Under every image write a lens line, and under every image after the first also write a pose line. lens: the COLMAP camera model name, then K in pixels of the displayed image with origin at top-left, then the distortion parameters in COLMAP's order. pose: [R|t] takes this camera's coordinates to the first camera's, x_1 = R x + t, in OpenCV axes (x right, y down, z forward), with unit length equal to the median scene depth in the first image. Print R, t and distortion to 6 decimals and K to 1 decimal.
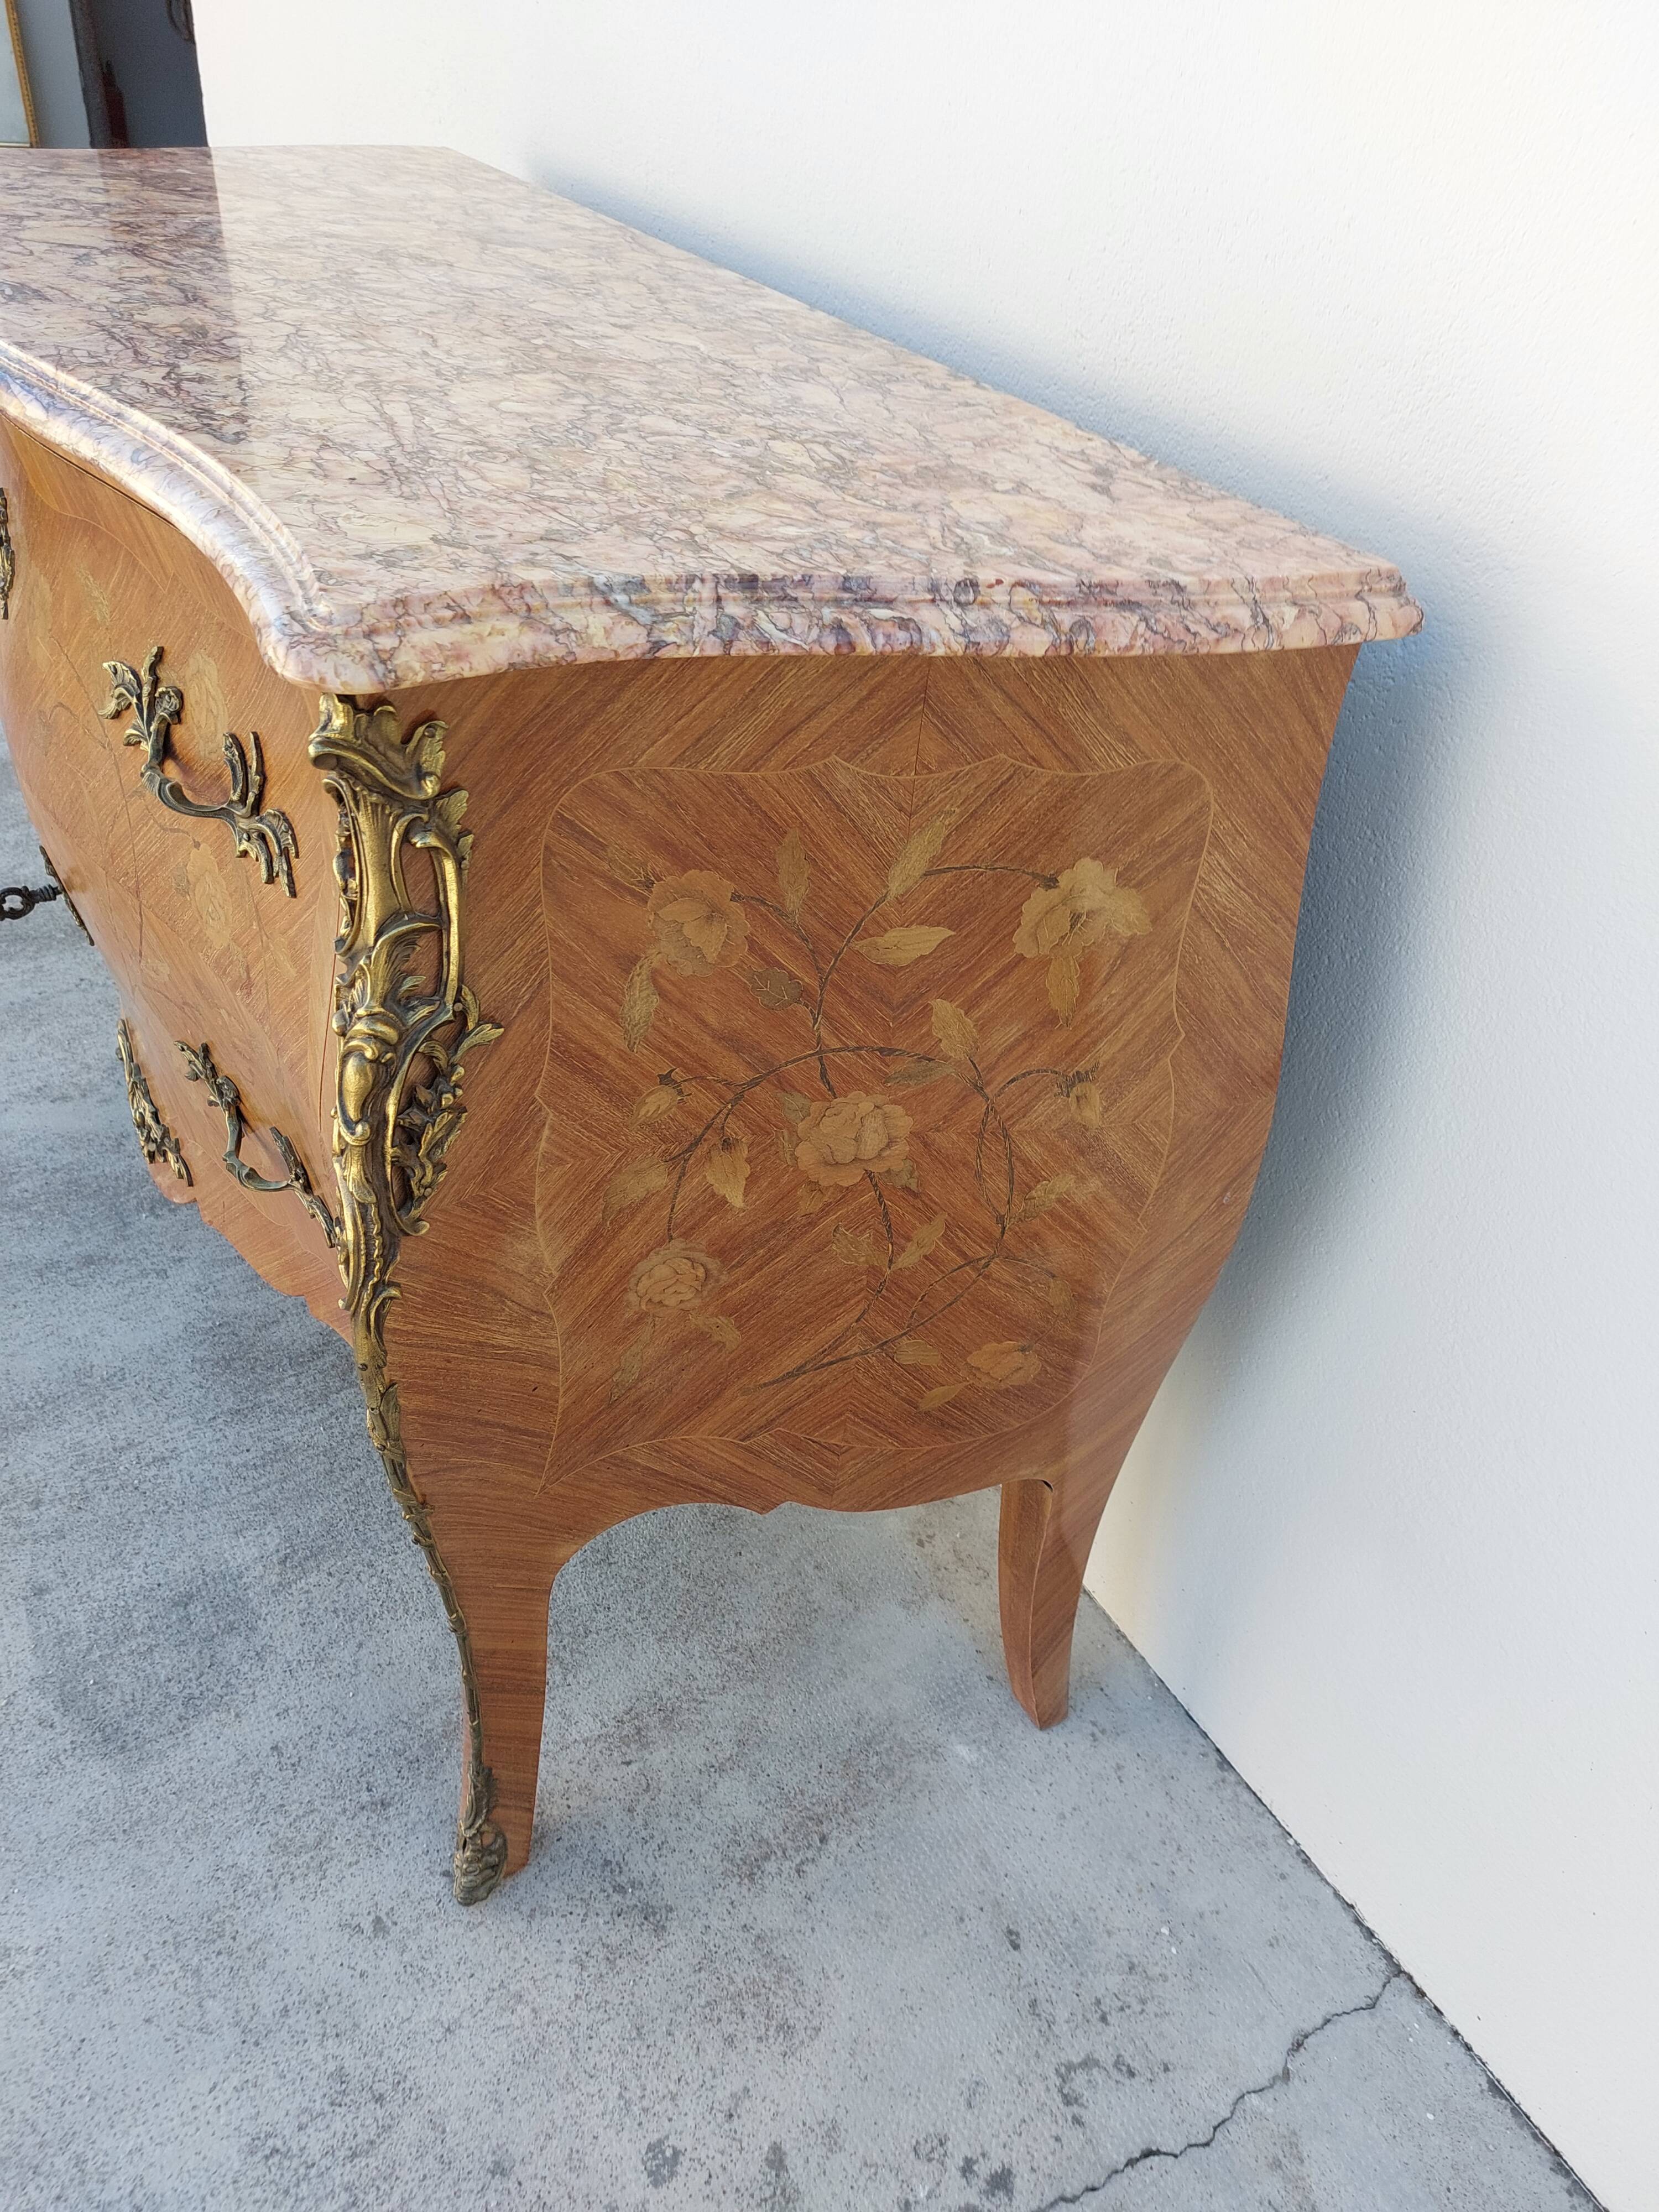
lens RADIAL K [[1611.3, 0, 831.5], [0, 1611.3, 1111.9], [0, 0, 1]] dist [0.057674, -0.061952]
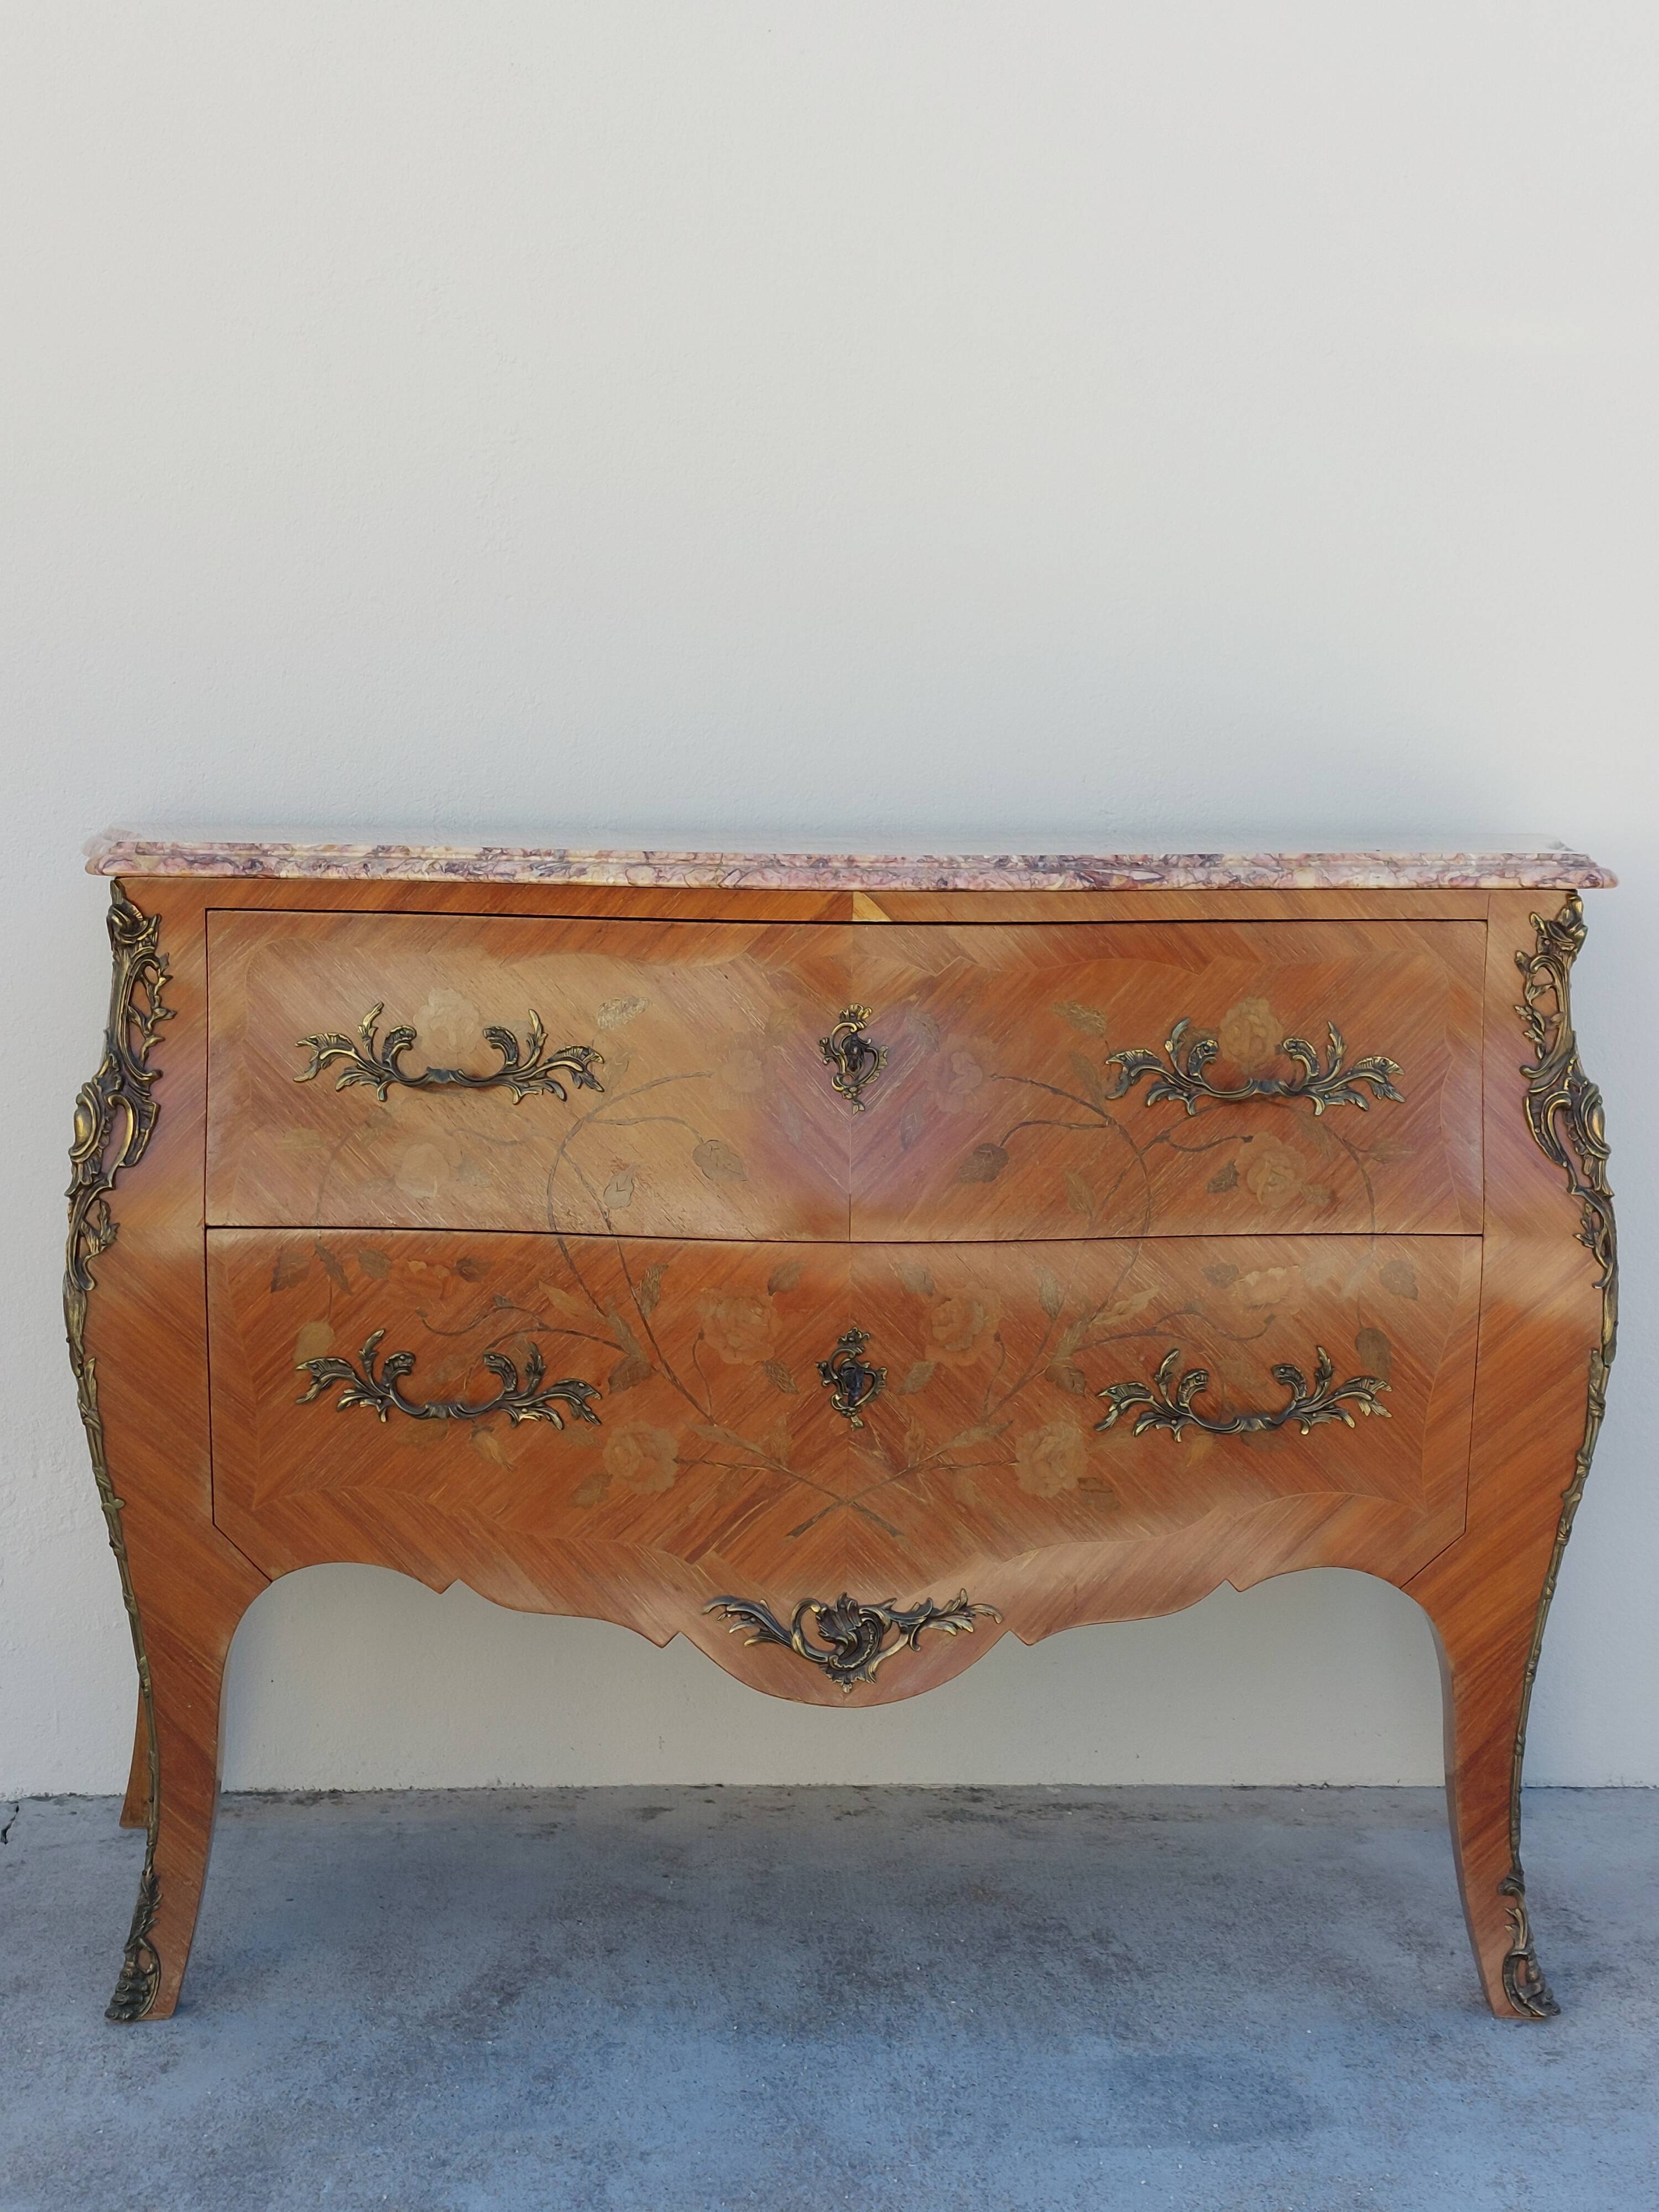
lens RADIAL K [[3144.3, 0, 823.1], [0, 3144.3, 1134.3], [0, 0, 1]] dist [0.254896, -0.866508]
pose [[0.478823, -0.190332, 0.857031, -2.440835], [0.545209, 0.829614, -0.120365, -0.034308], [-0.688095, 0.524895, 0.501009, -0.089768]]
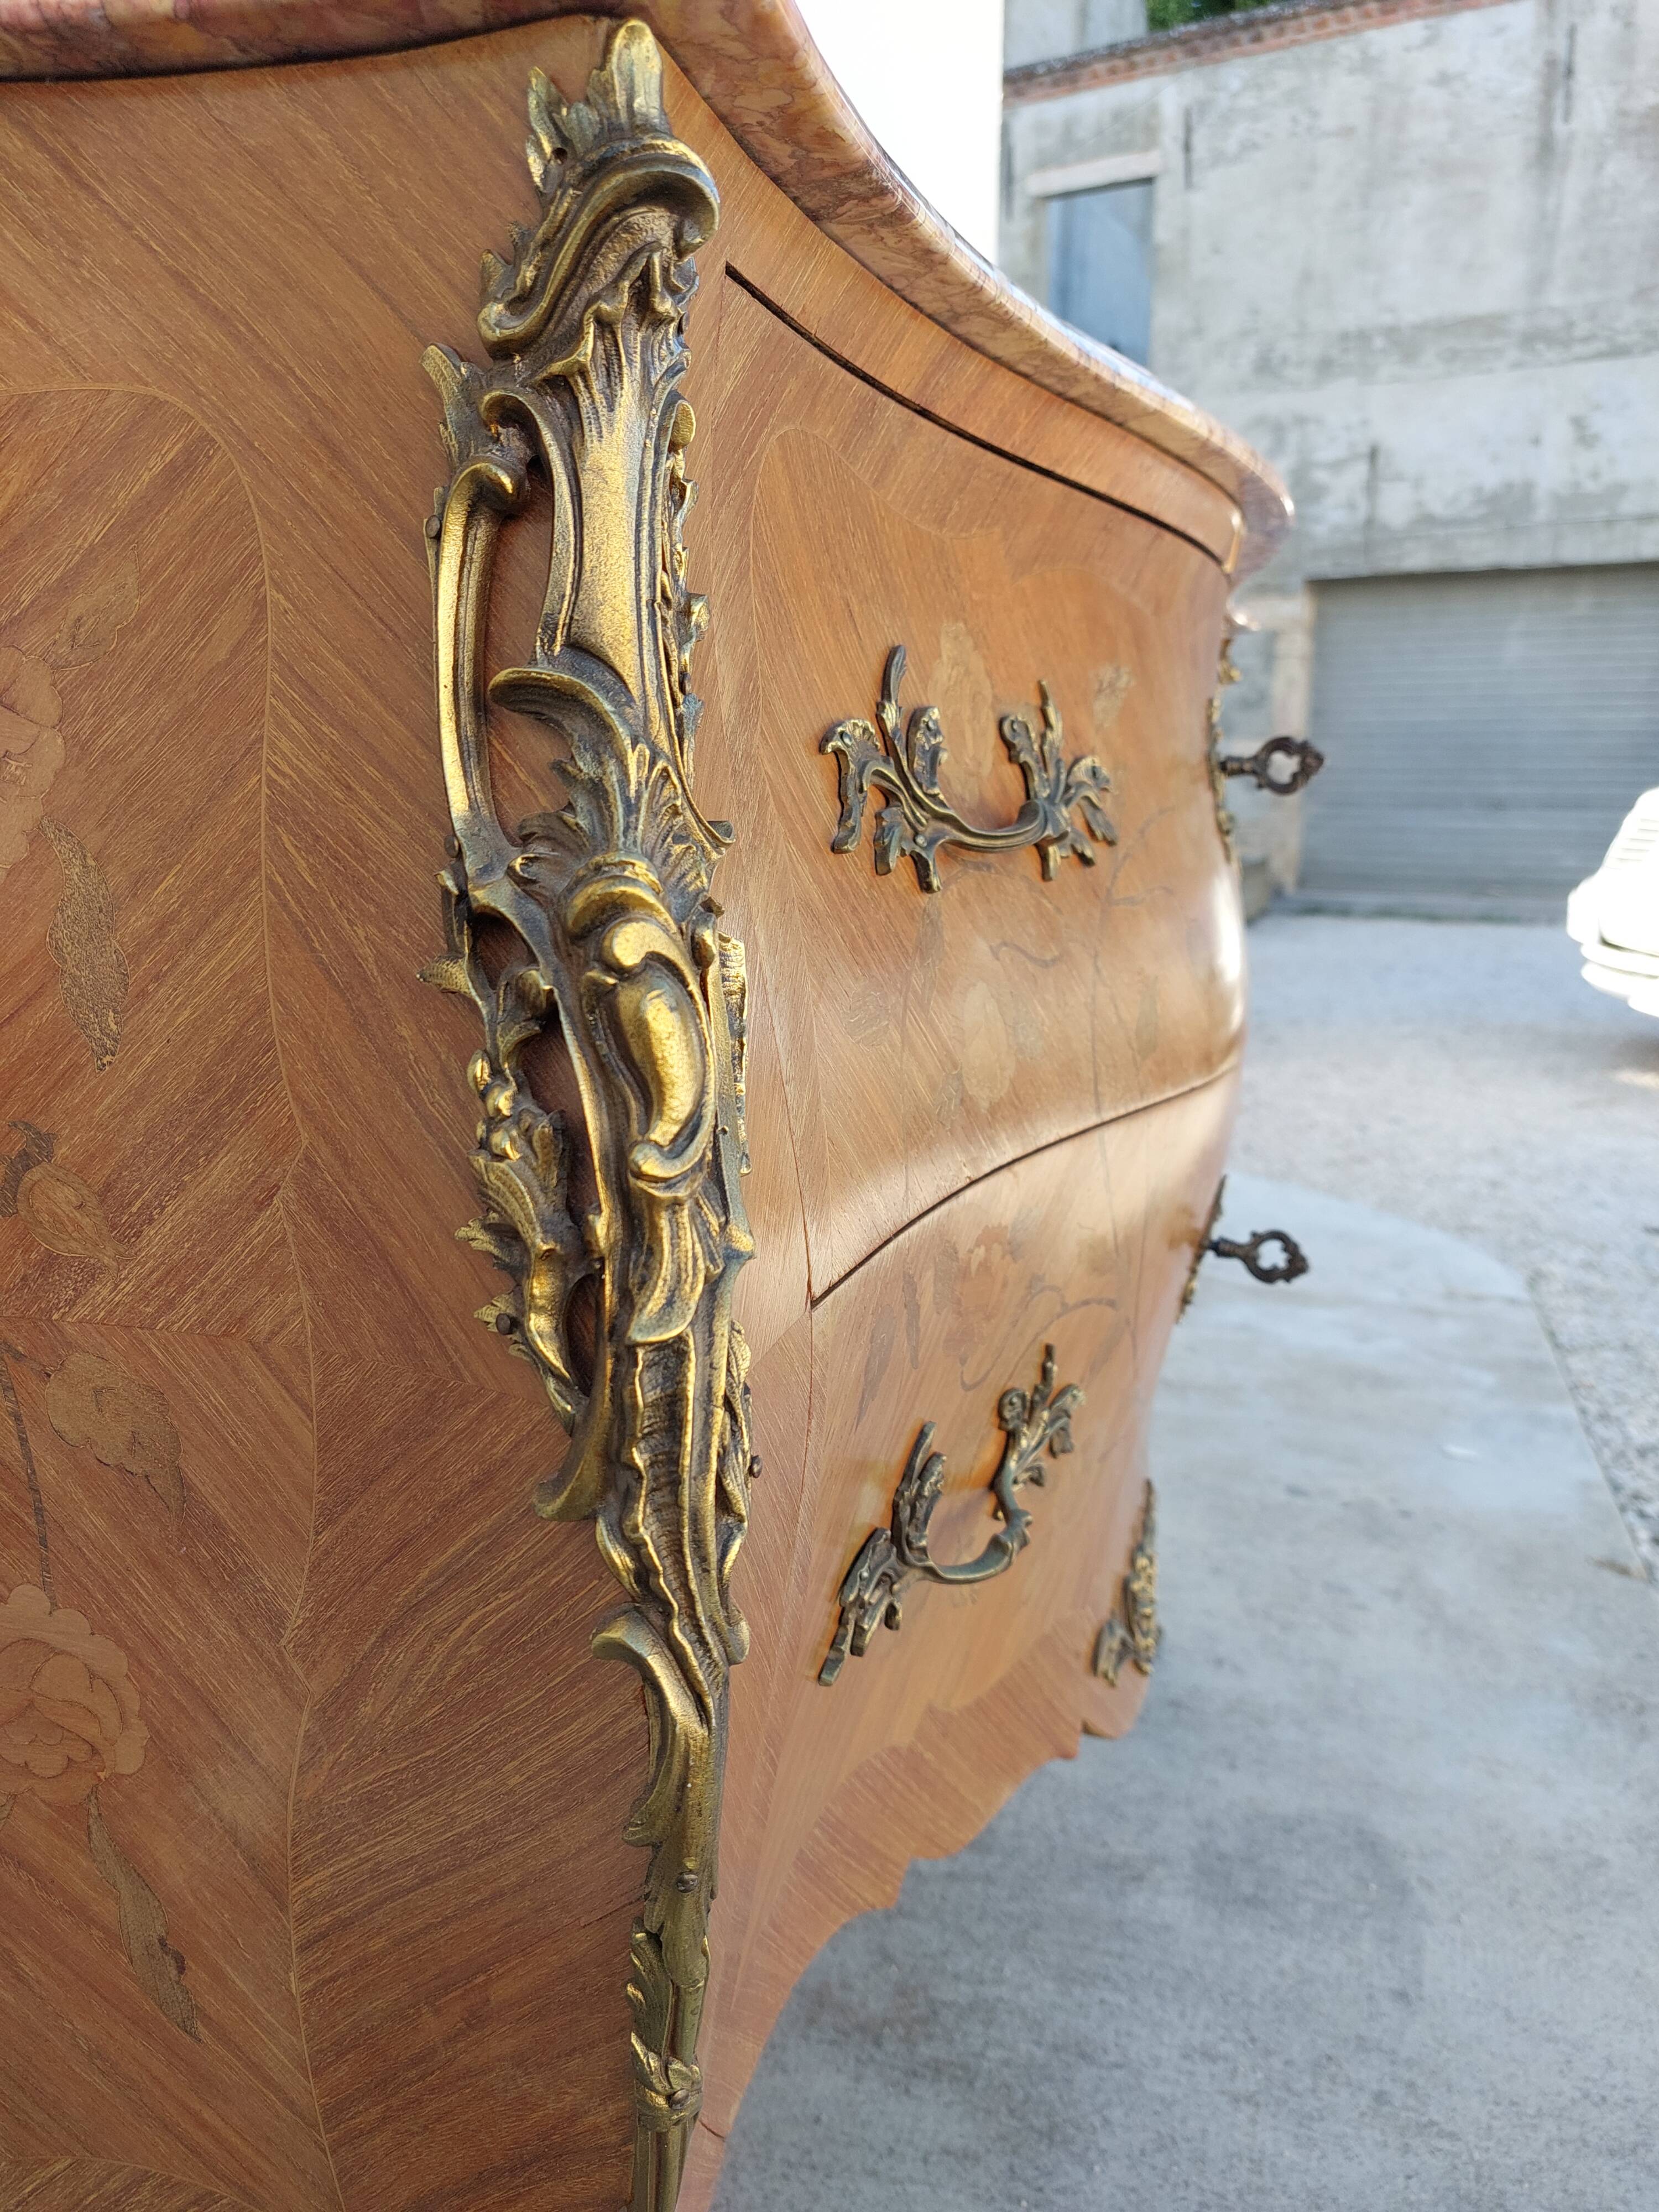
lens RADIAL K [[1633.8, 0, 819.1], [0, 1633.8, 1106.8], [0, 0, 1]] dist [0.002737, 0.001583]
pose [[-0.645937, -0.241290, 0.724254, -0.974786], [0.384809, 0.716465, 0.581893, -0.751058], [-0.659308, 0.654566, -0.369941, 1.504702]]
